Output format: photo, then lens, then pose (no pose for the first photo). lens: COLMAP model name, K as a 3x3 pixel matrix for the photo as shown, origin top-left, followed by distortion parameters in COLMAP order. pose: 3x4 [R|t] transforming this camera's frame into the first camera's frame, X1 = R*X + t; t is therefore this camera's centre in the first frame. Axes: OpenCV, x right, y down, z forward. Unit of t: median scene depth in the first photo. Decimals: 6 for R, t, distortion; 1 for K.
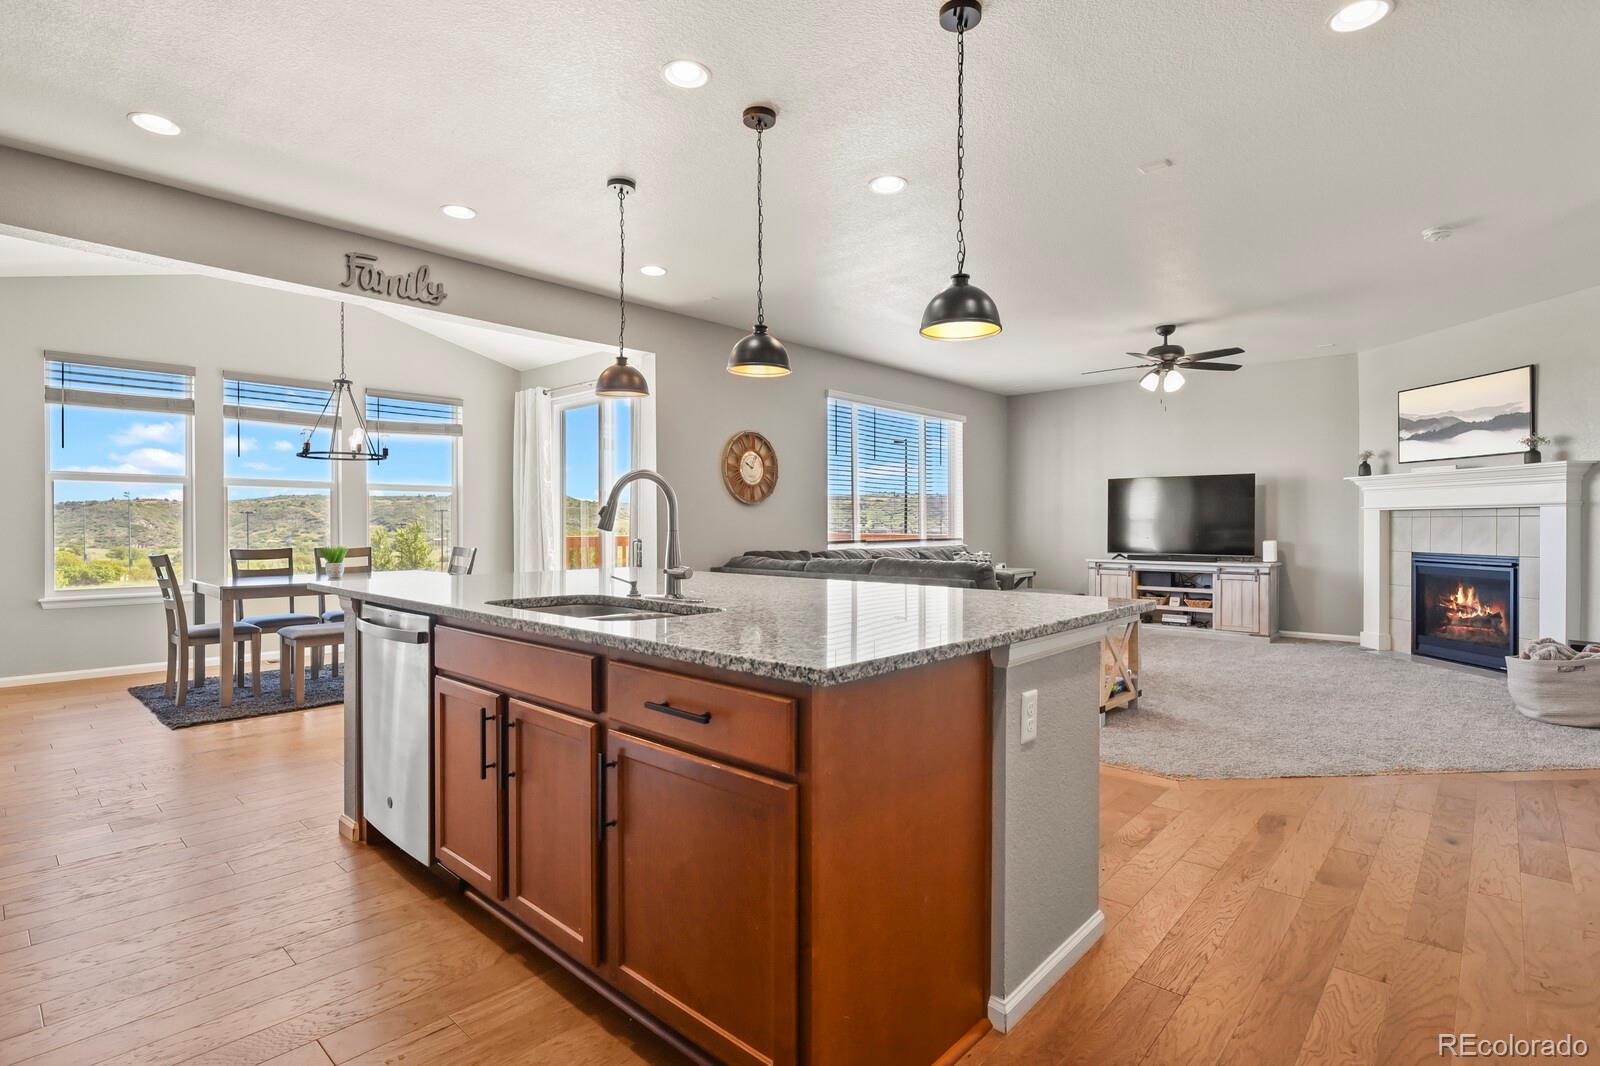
lens RADIAL K [[775.3, 0, 806.6], [0, 775.3, 530.8], [0, 0, 1]] dist [-0.011323, -0.002774]
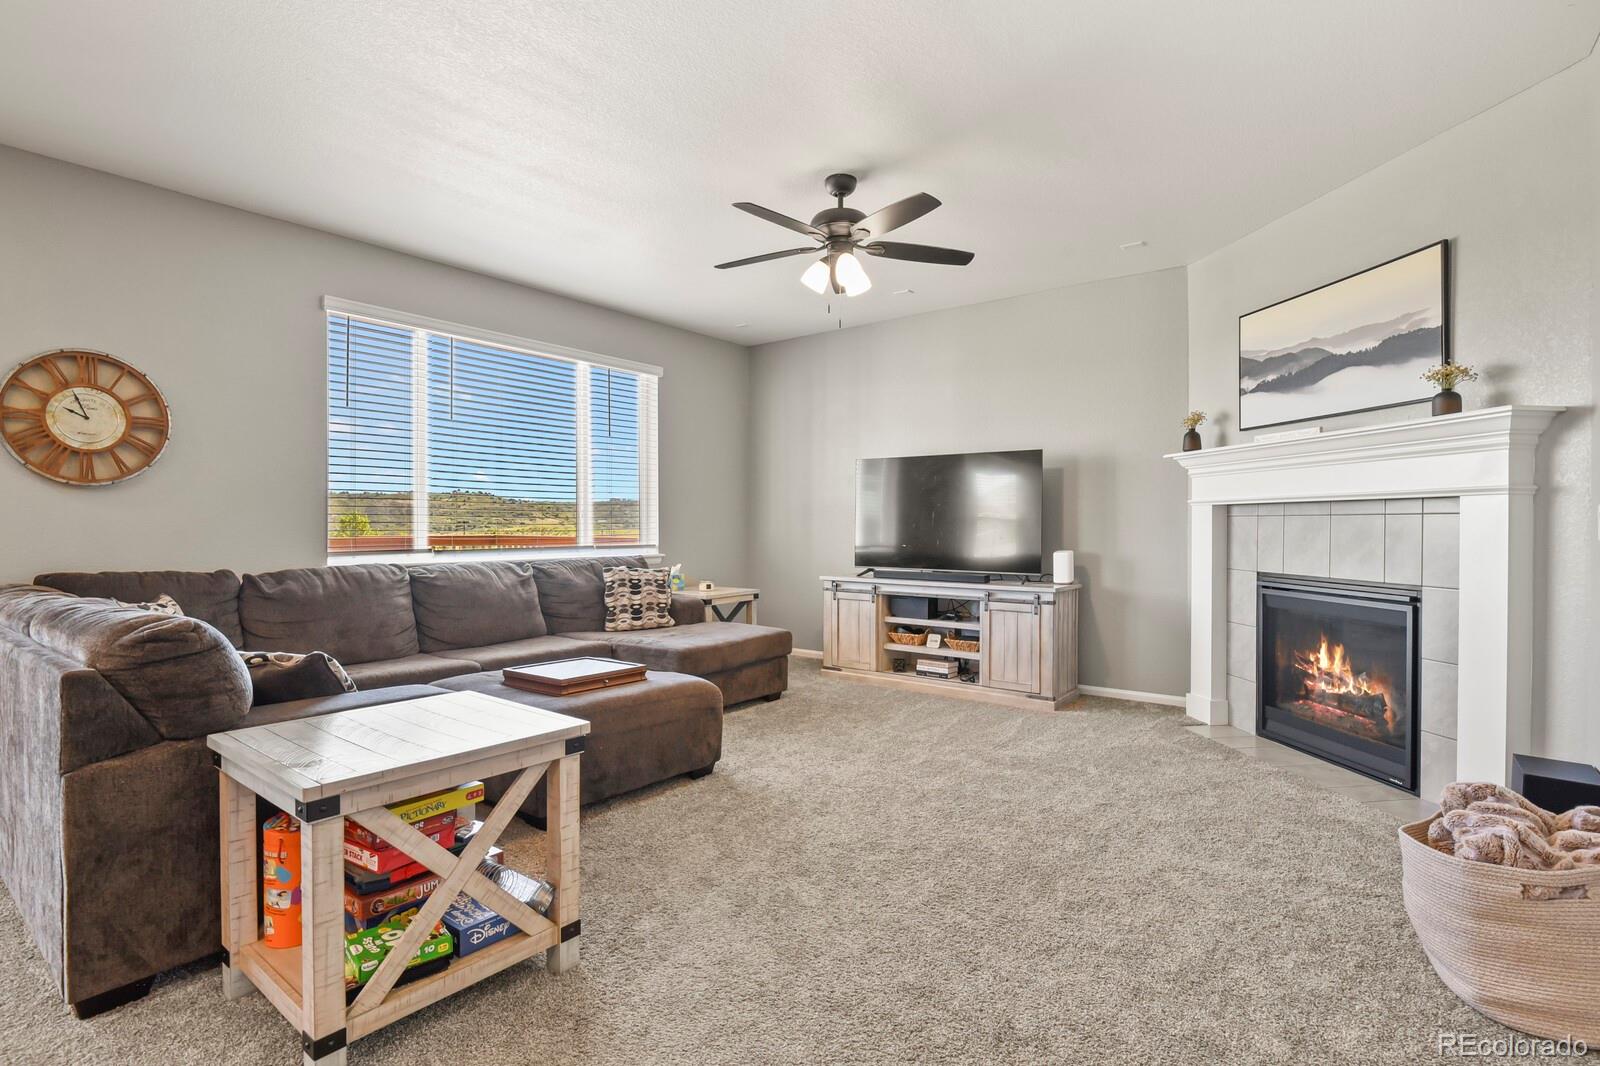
lens RADIAL K [[775.3, 0, 809.0], [0, 775.3, 529.3], [0, 0, 1]] dist [-0.011323, -0.002774]
pose [[0.996243, 0.003730, 0.086519, 0.385578], [-0.003598, 0.999992, -0.001680, -0.004494], [-0.086524, 0.001363, 0.996249, 0.424505]]
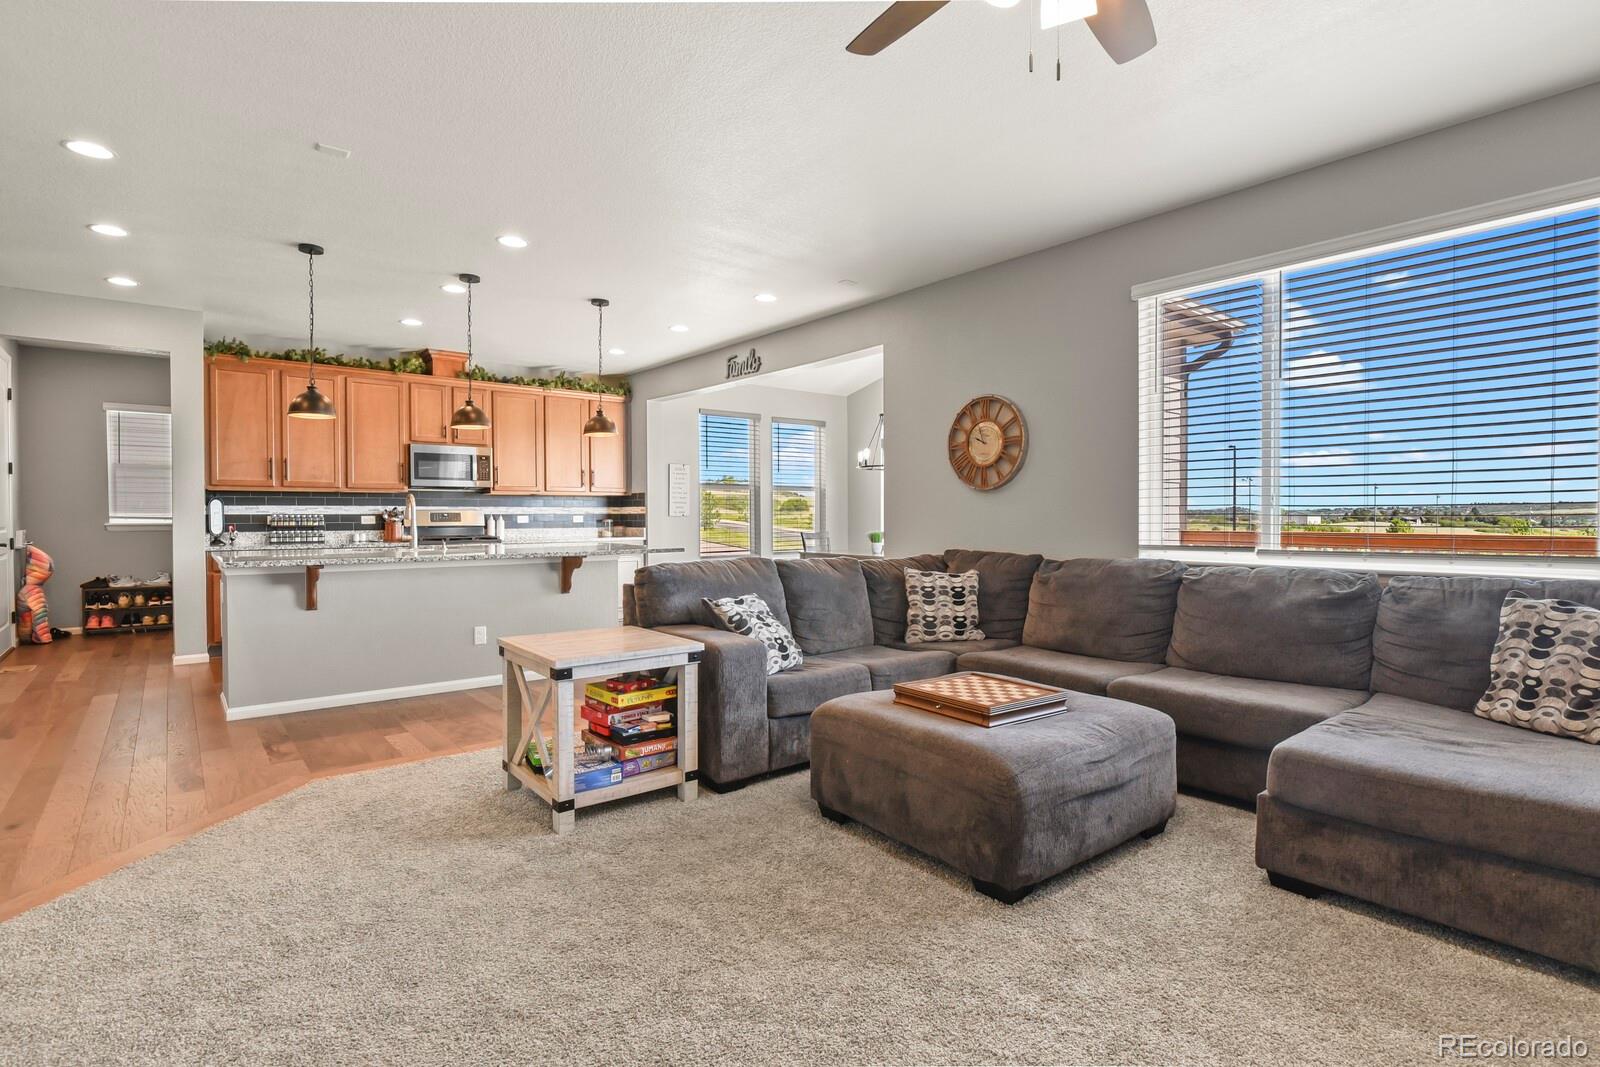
lens RADIAL K [[775.3, 0, 805.5], [0, 775.3, 532.5], [0, 0, 1]] dist [-0.011323, -0.002774]
pose [[-0.141969, 0.021125, -0.989646, 0.722342], [-0.007345, 0.999722, 0.022393, -0.007926], [0.989844, 0.010448, -0.141774, 0.933065]]
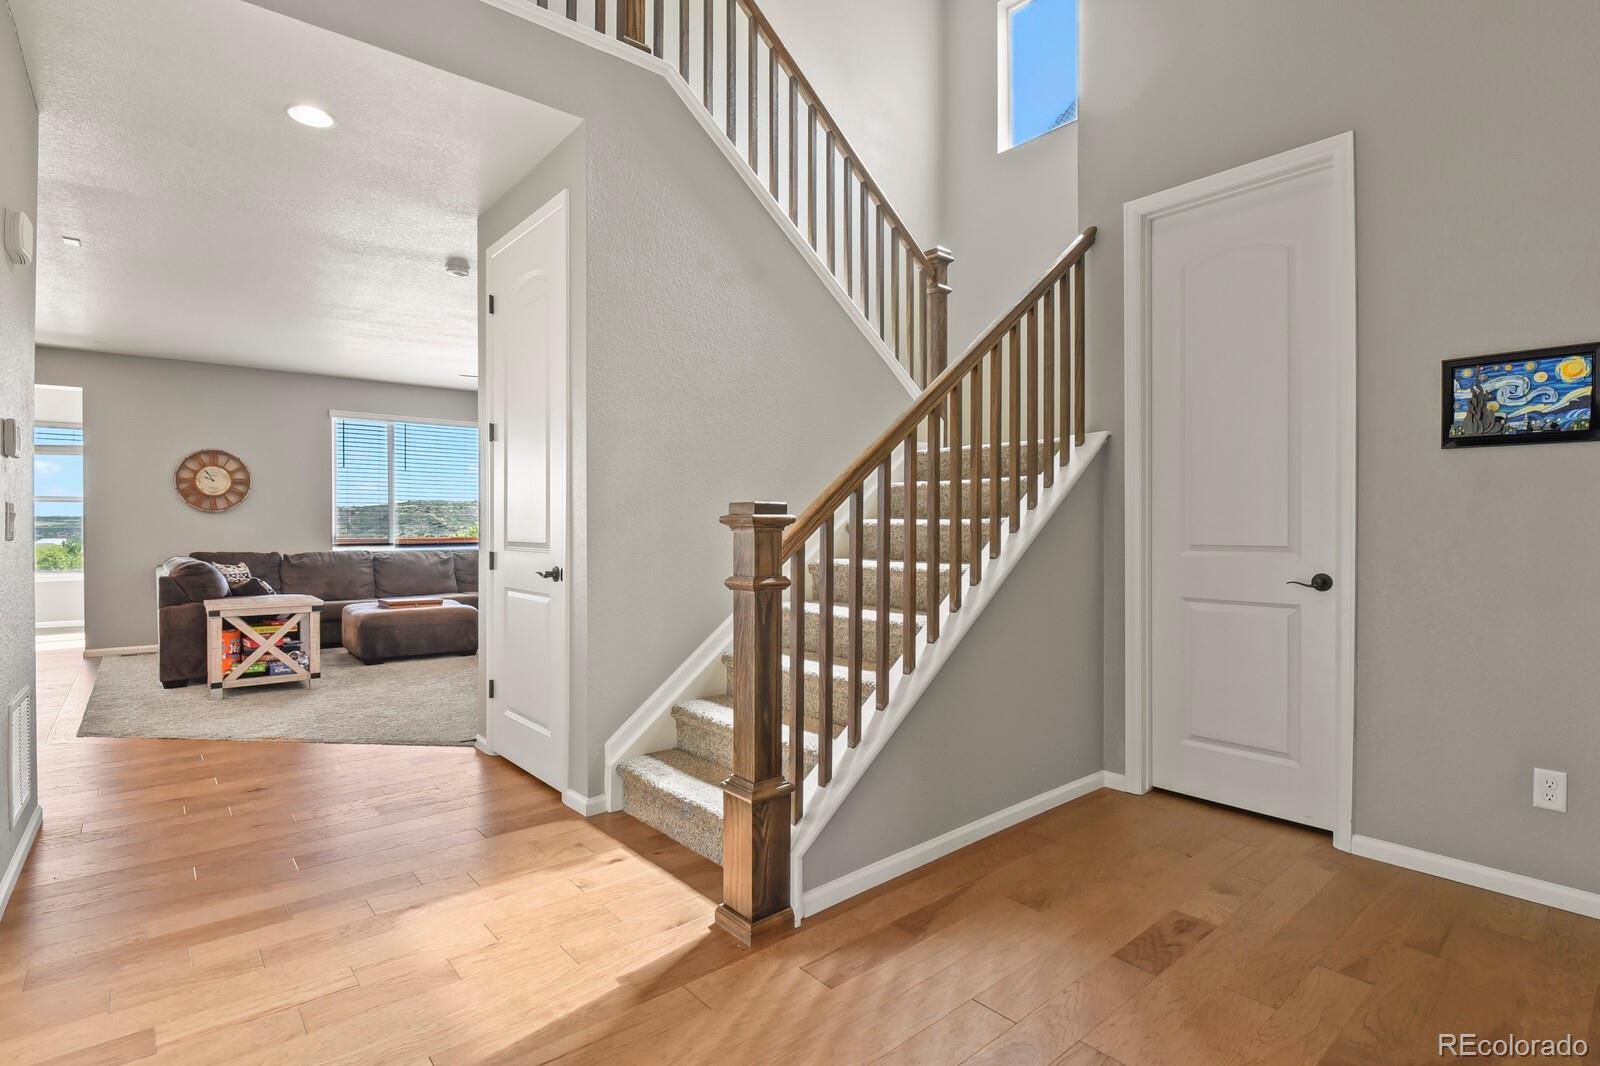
lens RADIAL K [[775.3, 0, 805.5], [0, 775.3, 534.1], [0, 0, 1]] dist [-0.011323, -0.002774]
pose [[0.991418, -0.001110, -0.130724, 0.962596], [0.000807, 0.999997, -0.002367, 0.002722], [0.130726, 0.002241, 0.991416, -0.029658]]
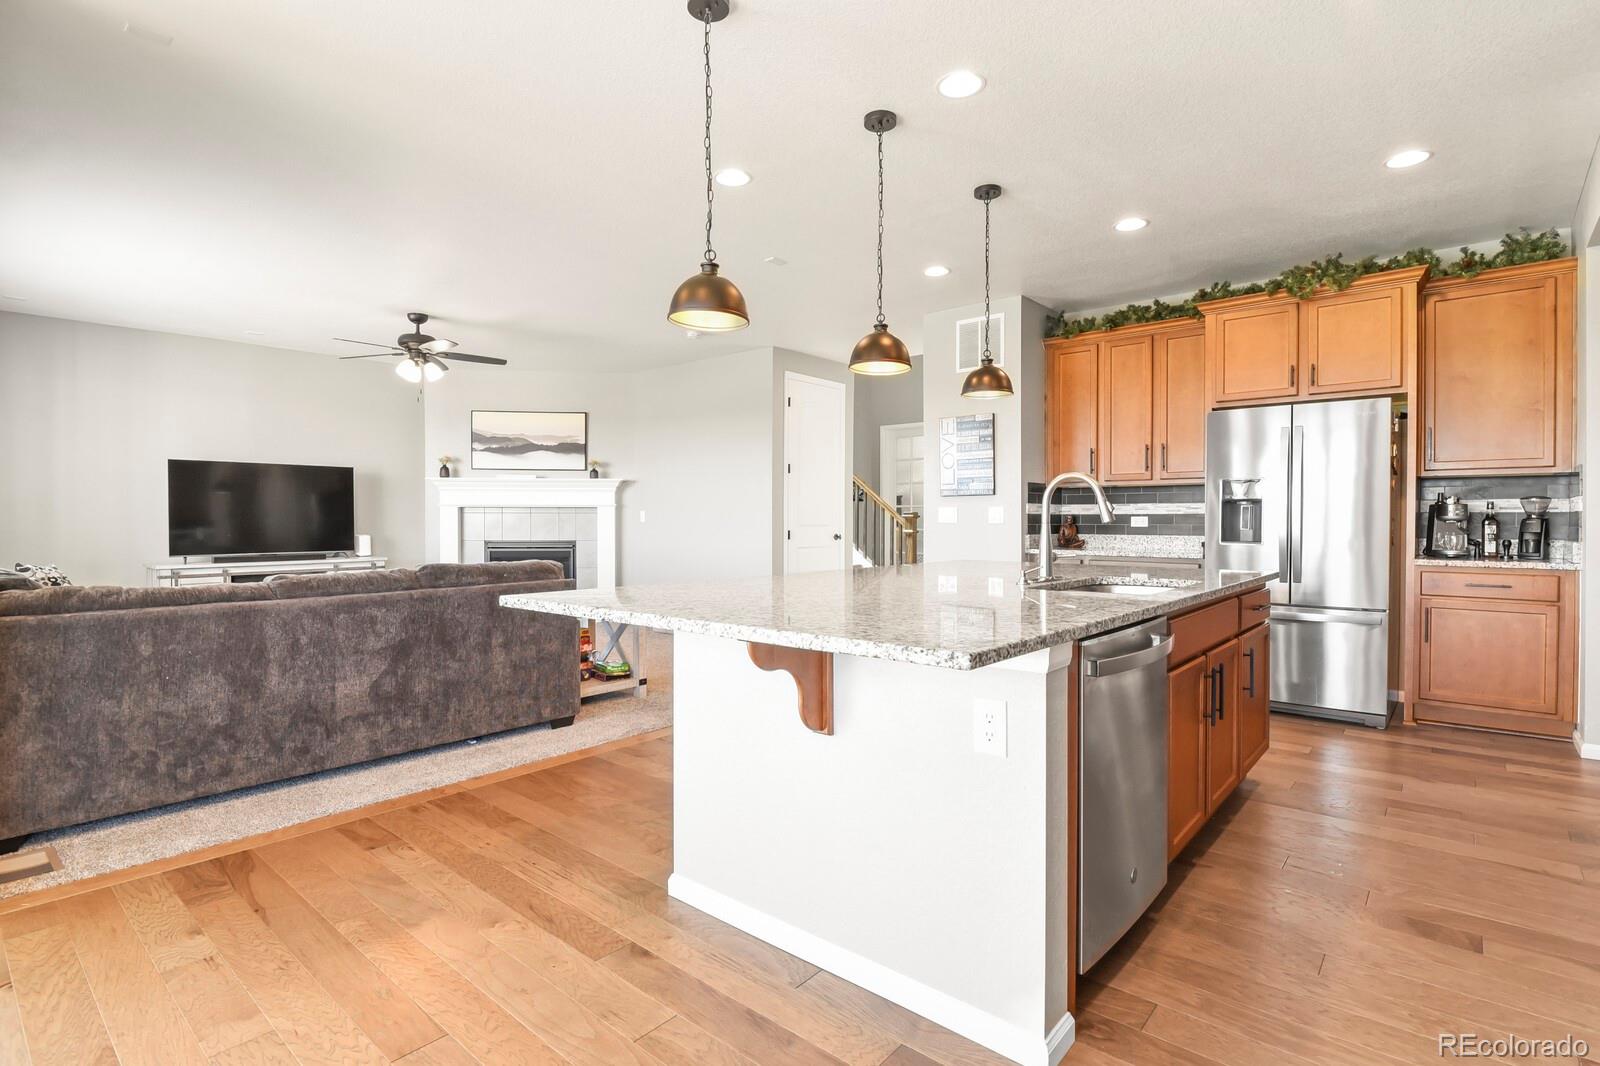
lens RADIAL K [[775.3, 0, 809.5], [0, 775.3, 530.3], [0, 0, 1]] dist [-0.011323, -0.002774]
pose [[-0.035313, -0.014488, 0.999271, -0.512795], [0.008922, 0.999850, 0.014812, -0.003436], [-0.999336, 0.009439, -0.035179, 0.534863]]
